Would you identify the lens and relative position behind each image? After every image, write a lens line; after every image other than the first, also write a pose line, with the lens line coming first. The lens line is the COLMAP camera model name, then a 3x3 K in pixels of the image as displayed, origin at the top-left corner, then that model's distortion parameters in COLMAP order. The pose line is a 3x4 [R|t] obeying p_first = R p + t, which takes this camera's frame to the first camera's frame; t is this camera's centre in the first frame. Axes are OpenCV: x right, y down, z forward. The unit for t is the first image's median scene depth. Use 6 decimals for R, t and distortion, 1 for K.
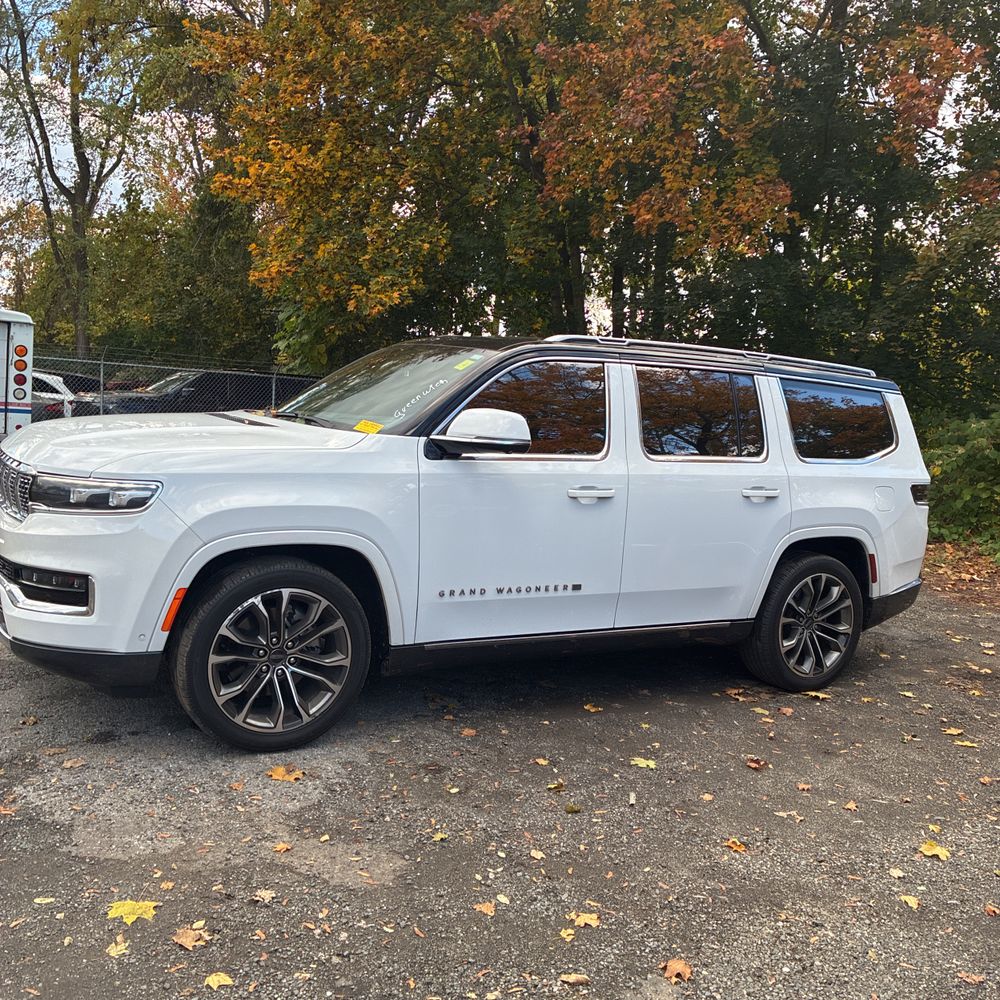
lens RADIAL K [[1054.0, 0, 498.8], [0, 1054.0, 473.1], [0, 0, 1]] dist [0.009302, -0.002544]
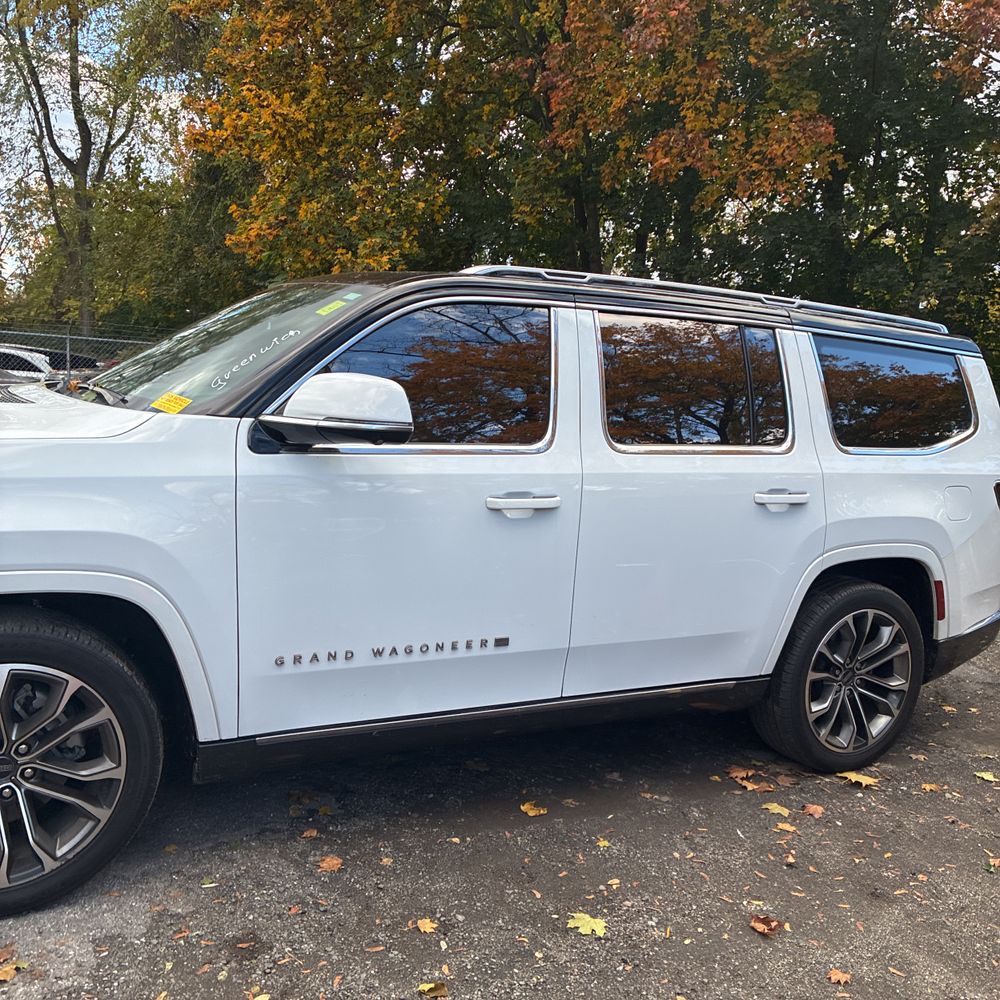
lens RADIAL K [[1042.8, 0, 498.2], [0, 1042.8, 510.6], [0, 0, 1]] dist [0.002920, 0.031918]
pose [[0.999352, 0.000068, -0.035990, 0.082133], [0.001893, 0.998514, 0.054455, -0.010386], [0.035940, -0.054488, 0.997867, 0.291626]]
